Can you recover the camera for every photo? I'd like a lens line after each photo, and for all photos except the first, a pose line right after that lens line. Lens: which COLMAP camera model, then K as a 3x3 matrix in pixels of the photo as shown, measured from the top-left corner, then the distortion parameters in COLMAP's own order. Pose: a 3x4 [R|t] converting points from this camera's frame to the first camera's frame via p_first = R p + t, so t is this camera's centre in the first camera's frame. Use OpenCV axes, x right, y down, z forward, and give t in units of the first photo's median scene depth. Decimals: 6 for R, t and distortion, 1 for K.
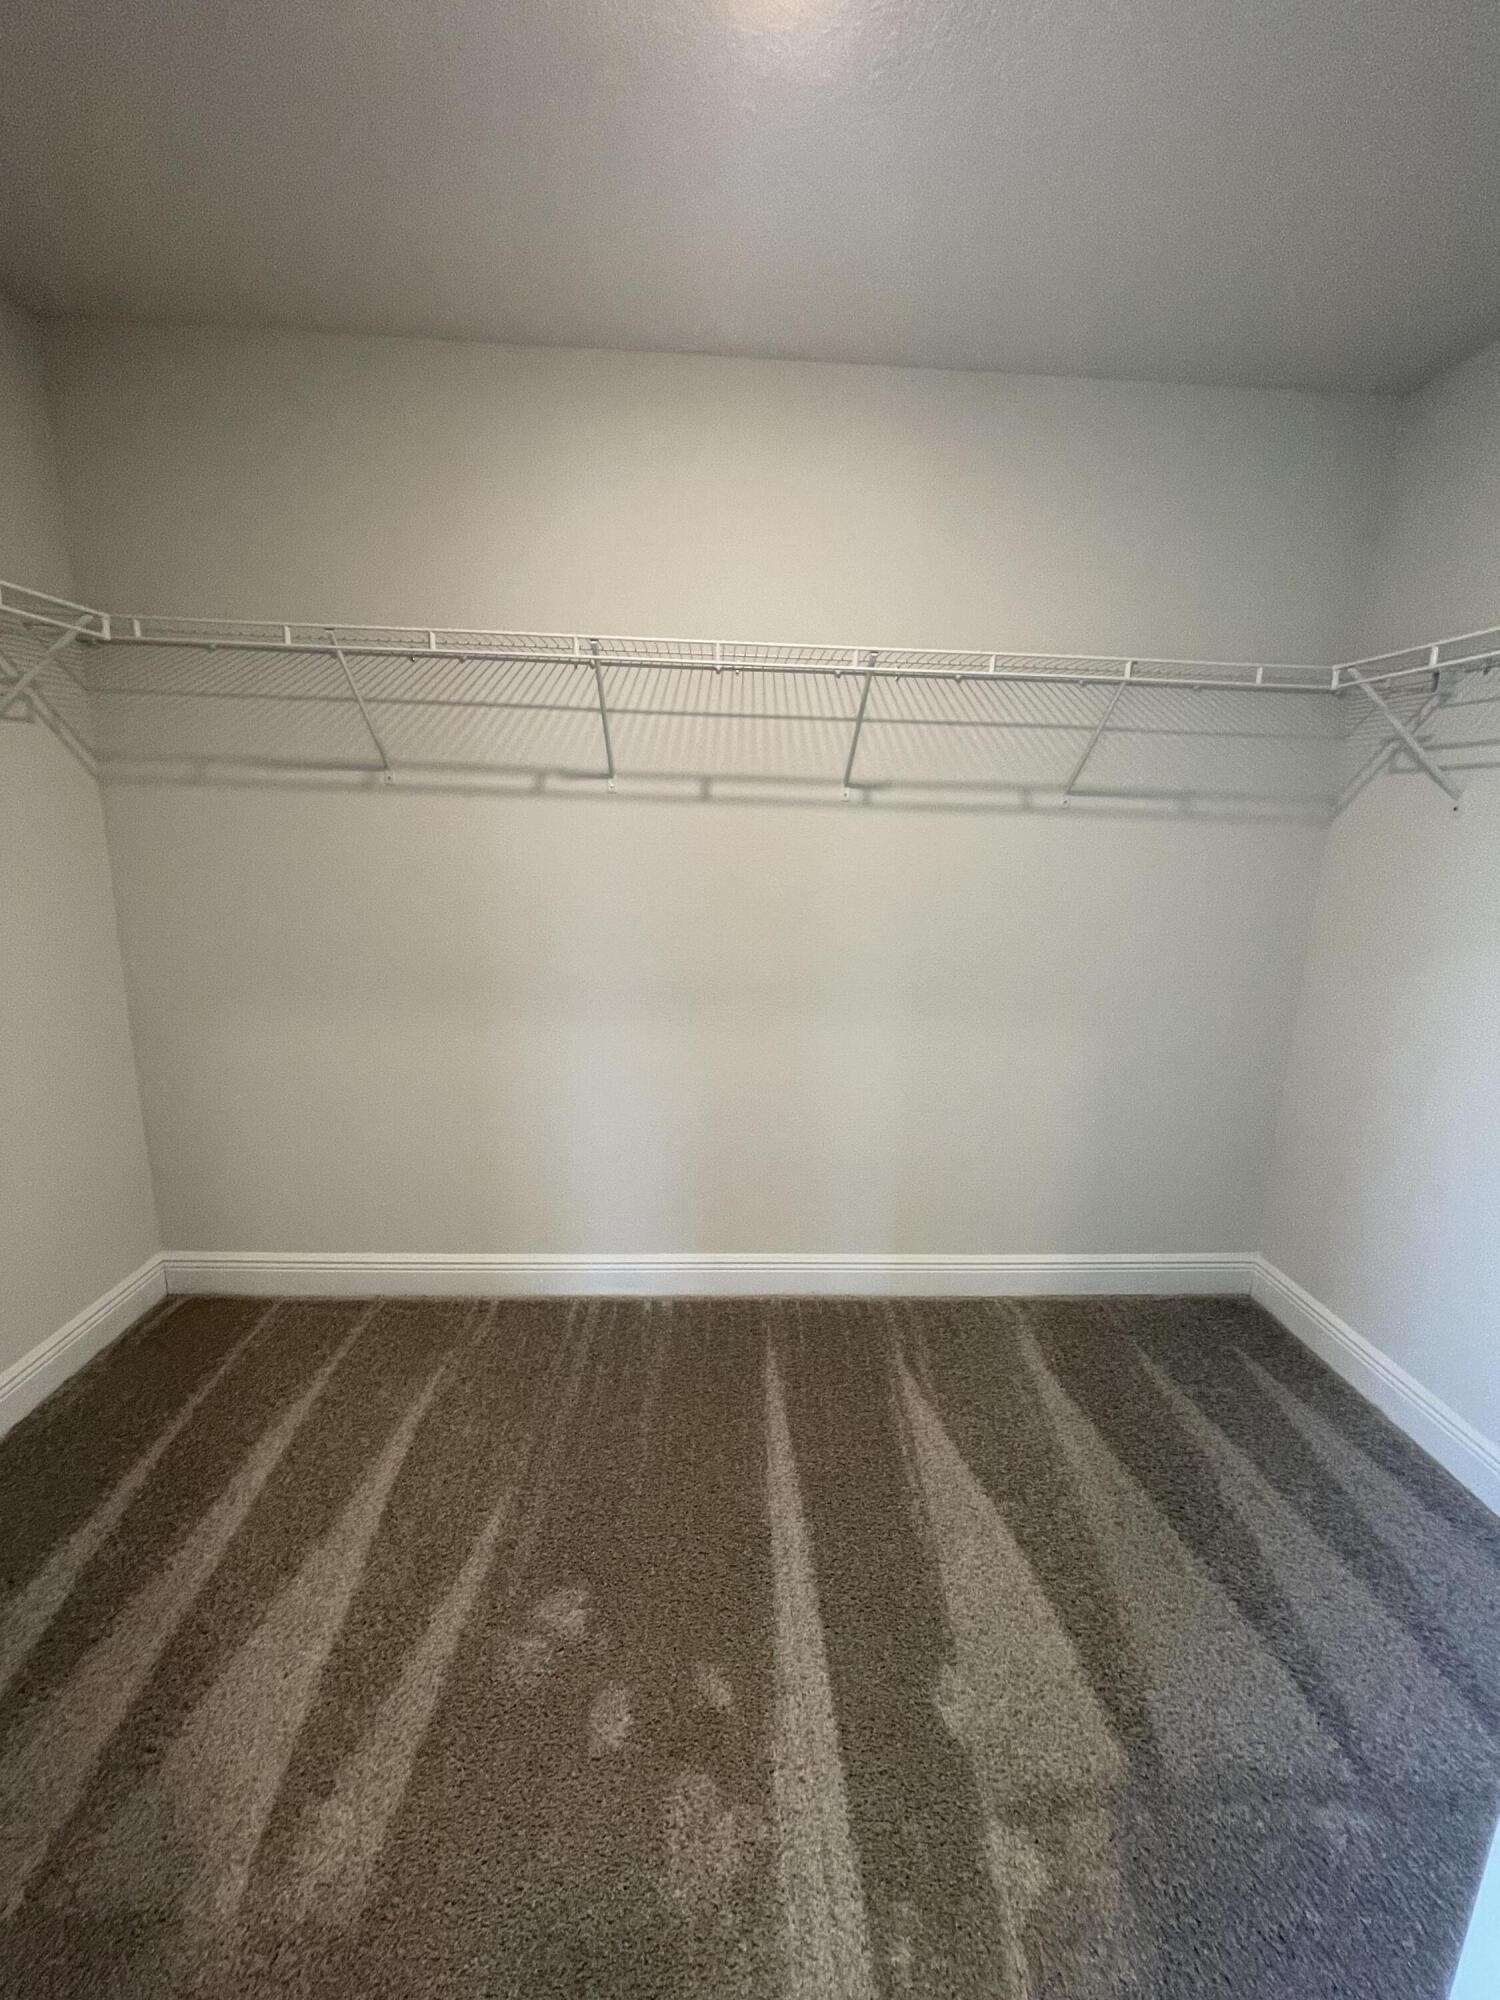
lens RADIAL K [[820.1, 0, 755.6], [0, 820.1, 1000.2], [0, 0, 1]] dist [-0.001334, -0.000736]
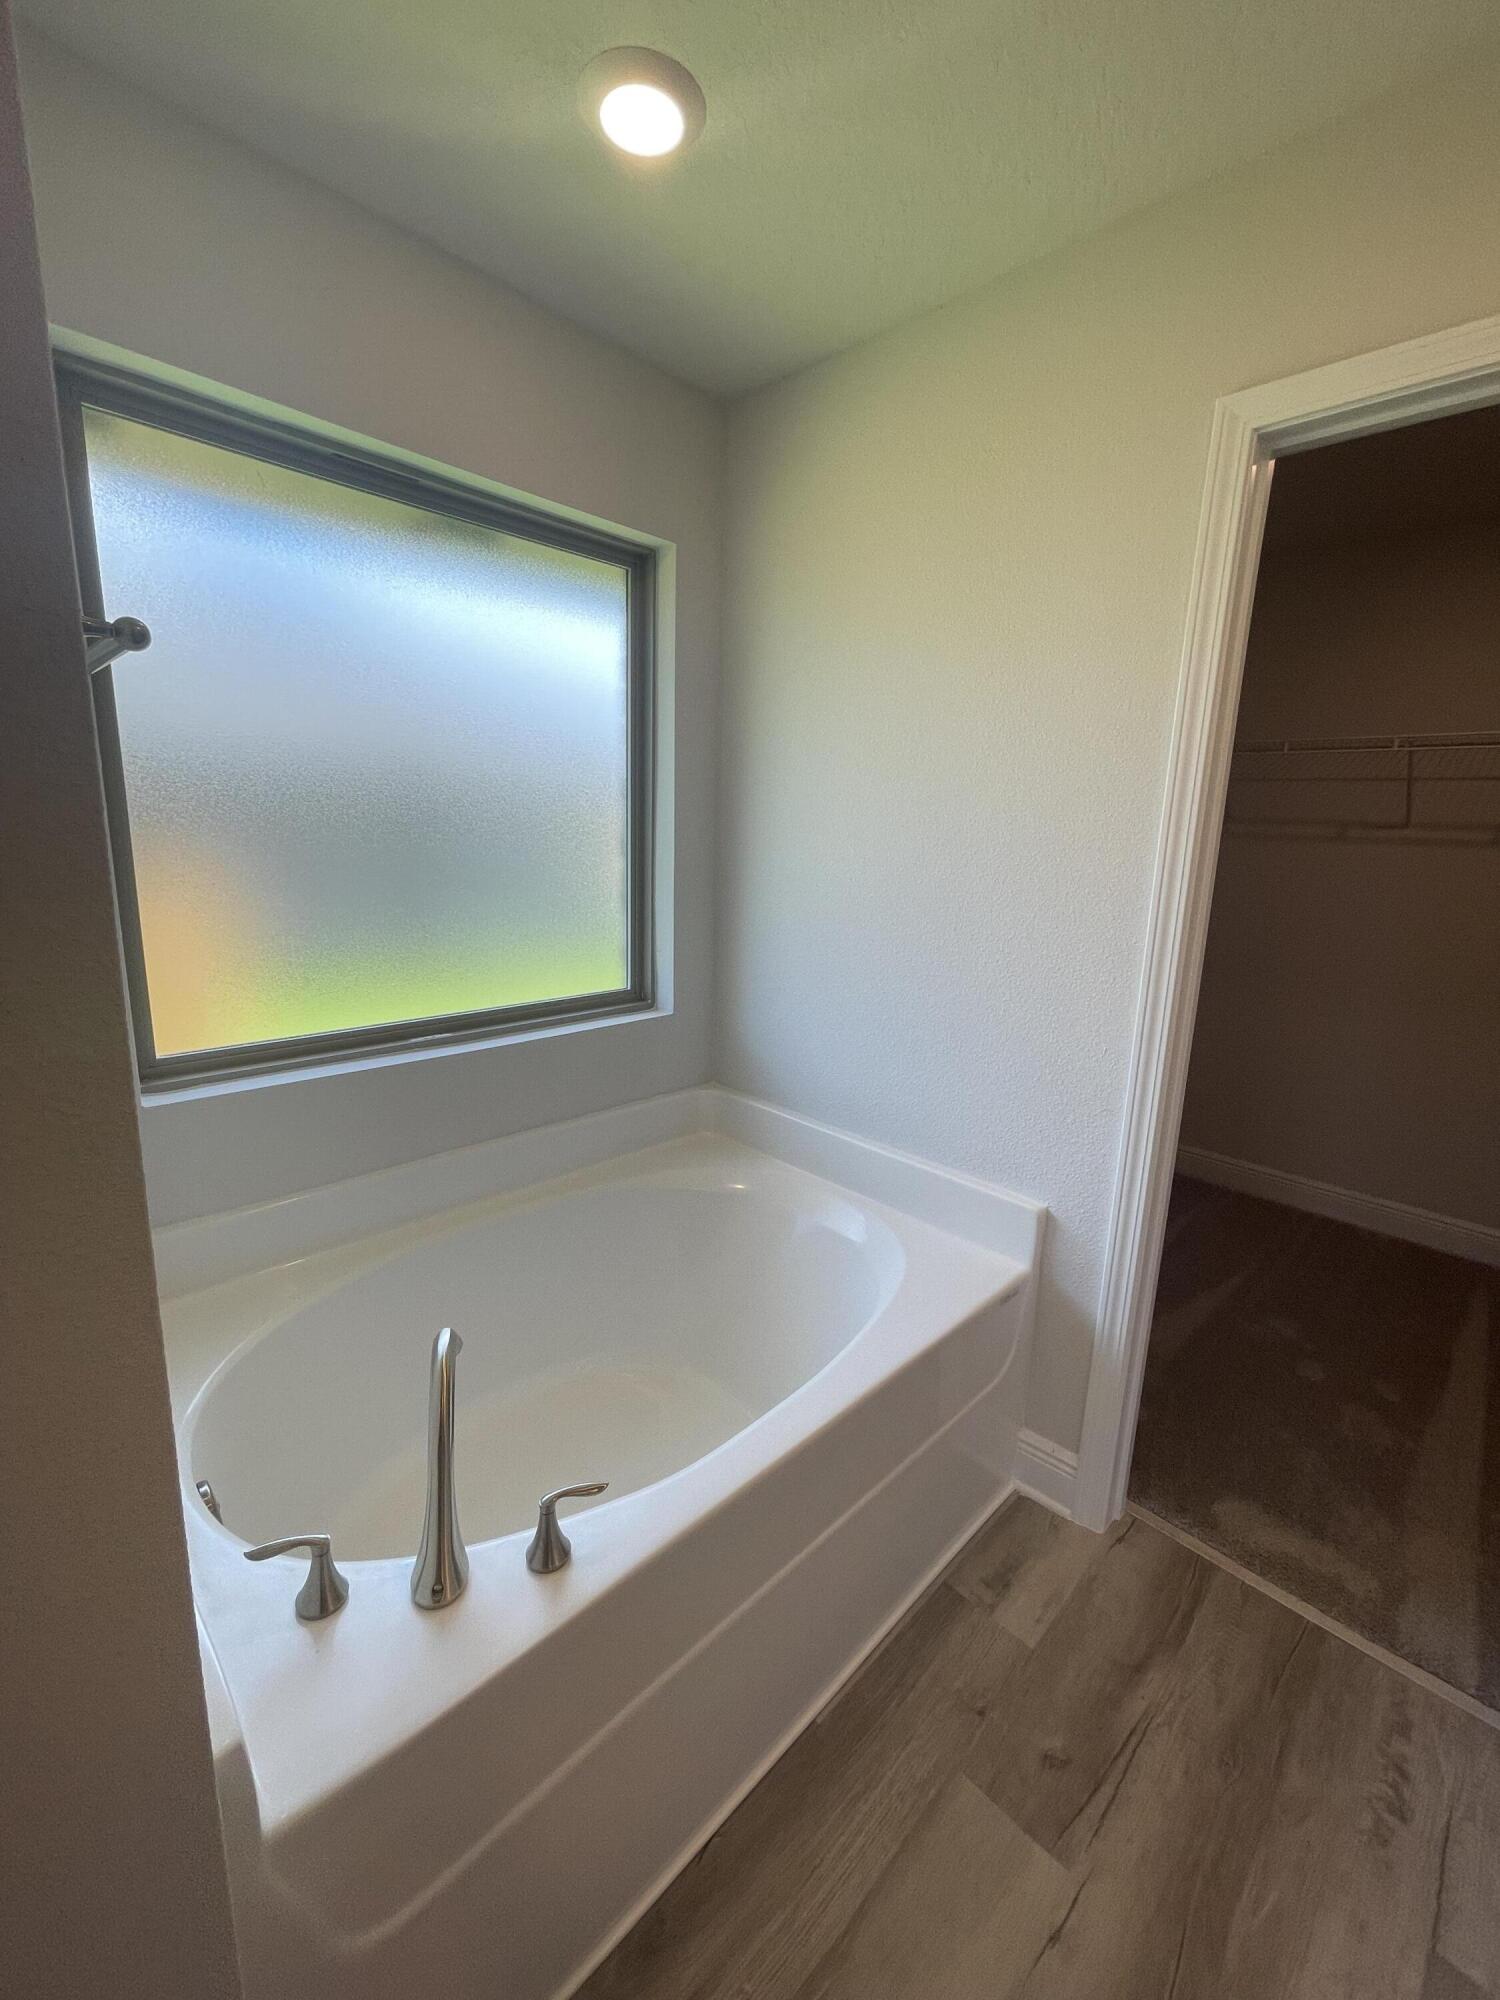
lens RADIAL K [[820.1, 0, 751.5], [0, 820.1, 996.6], [0, 0, 1]] dist [-0.001334, -0.000736]
pose [[0.684166, 0.134054, -0.716900, 0.088886], [-0.166966, 0.985646, 0.024964, 0.148196], [0.709957, 0.102619, 0.696728, -0.673232]]
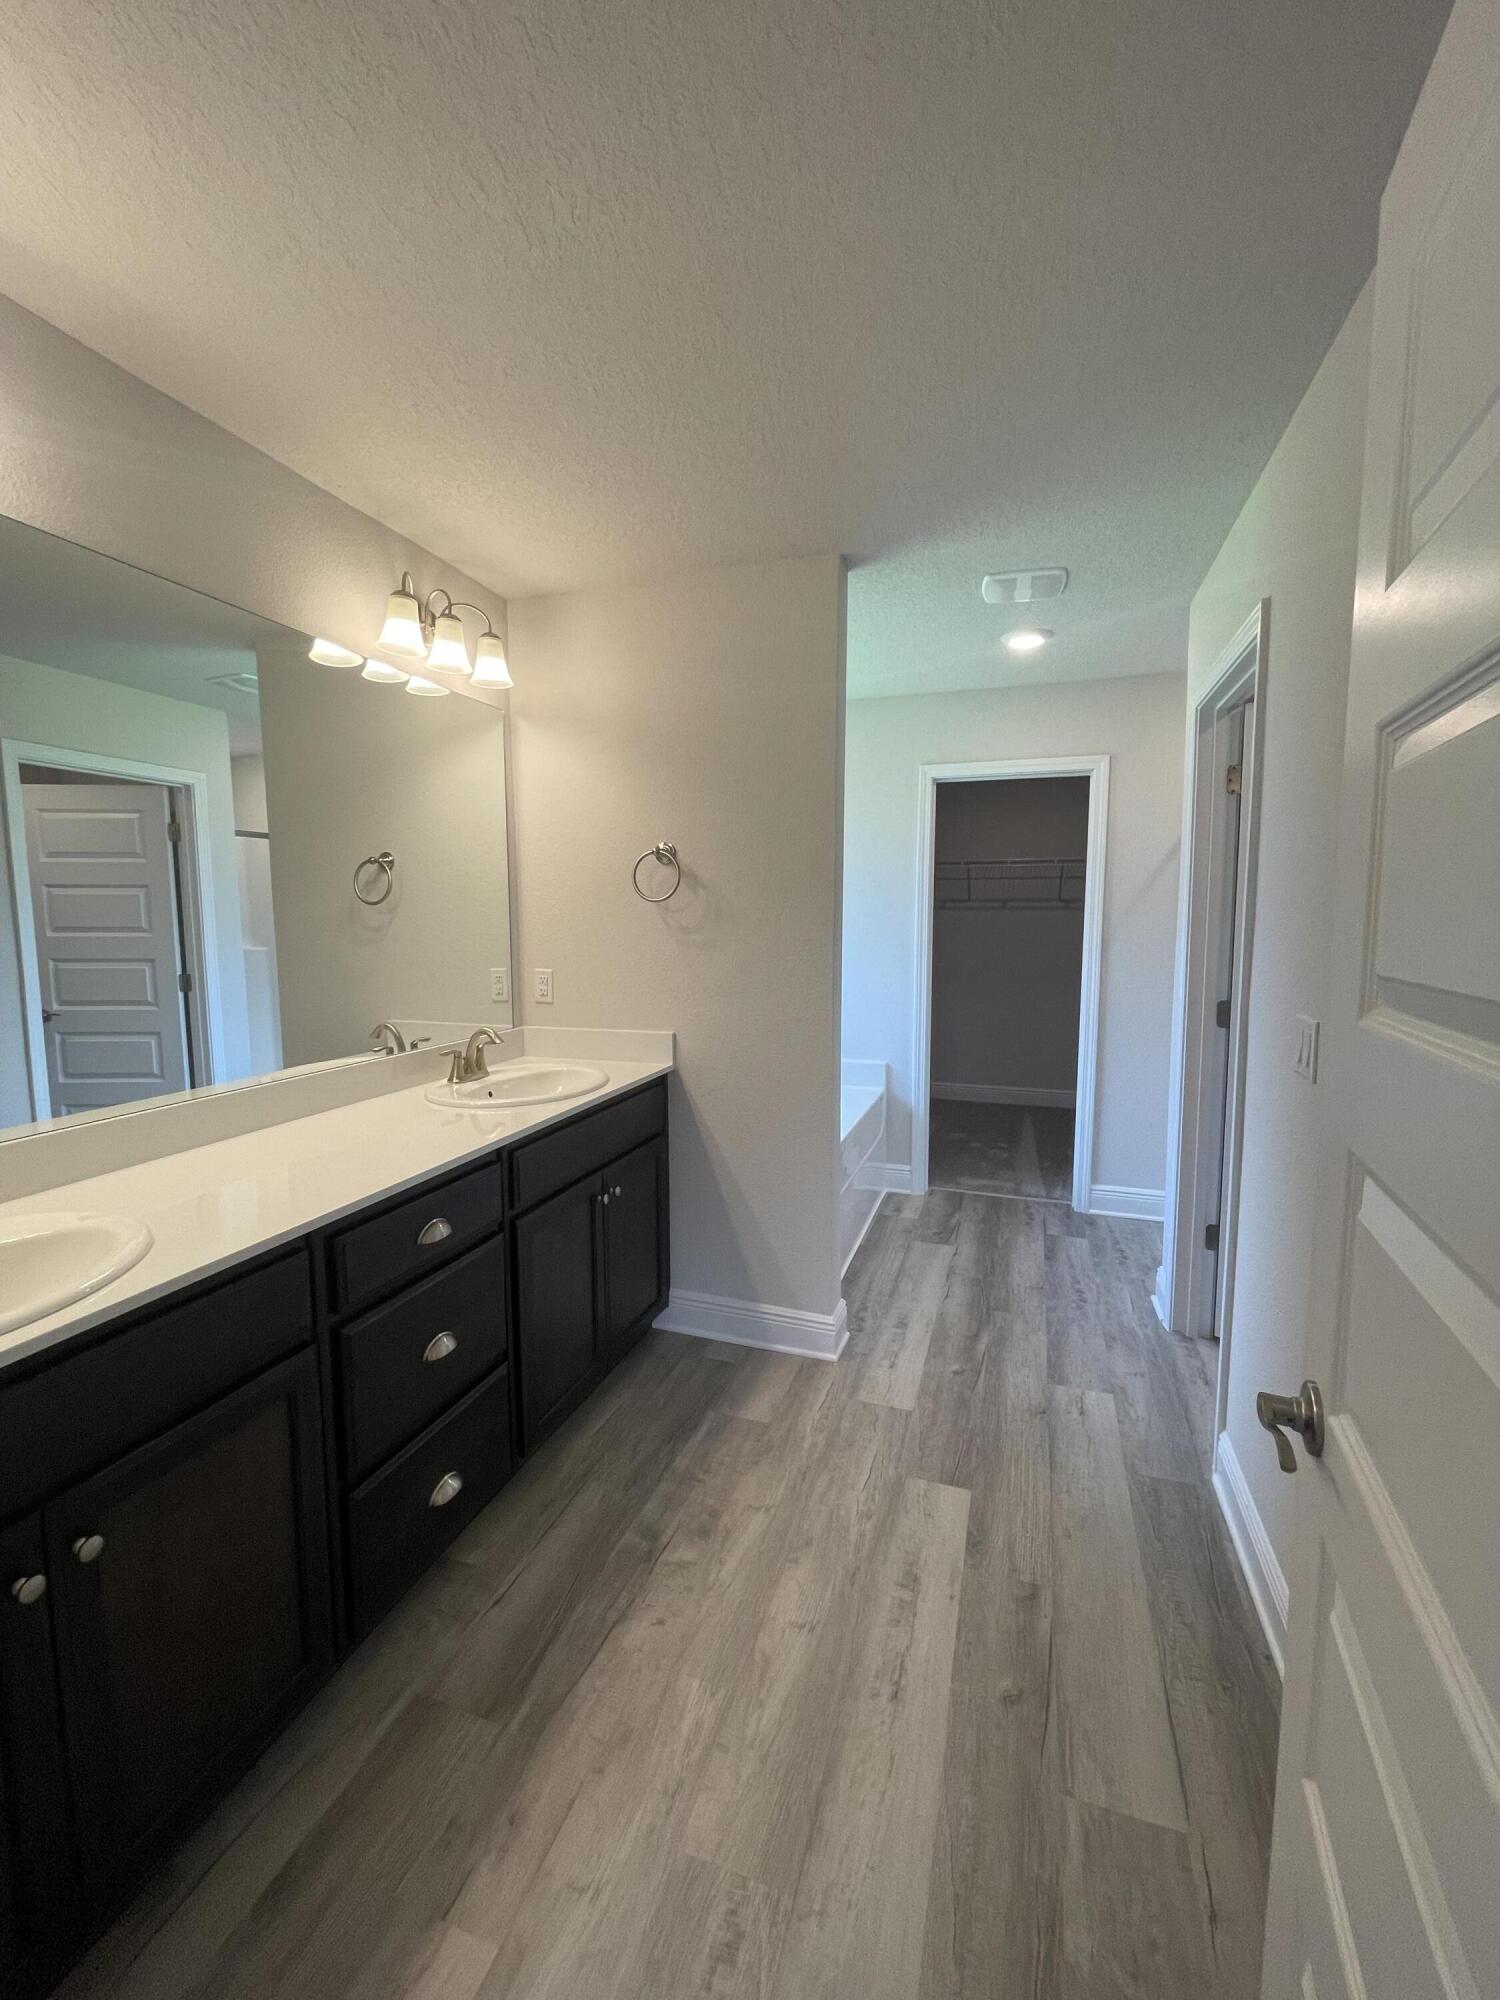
lens RADIAL K [[820.1, 0, 757.6], [0, 820.1, 996.0], [0, 0, 1]] dist [-0.001334, -0.000736]
pose [[0.935594, 0.002138, -0.353071, 0.135981], [-0.045325, 0.992435, -0.114095, 0.397808], [0.350157, 0.122750, 0.928613, -1.800528]]
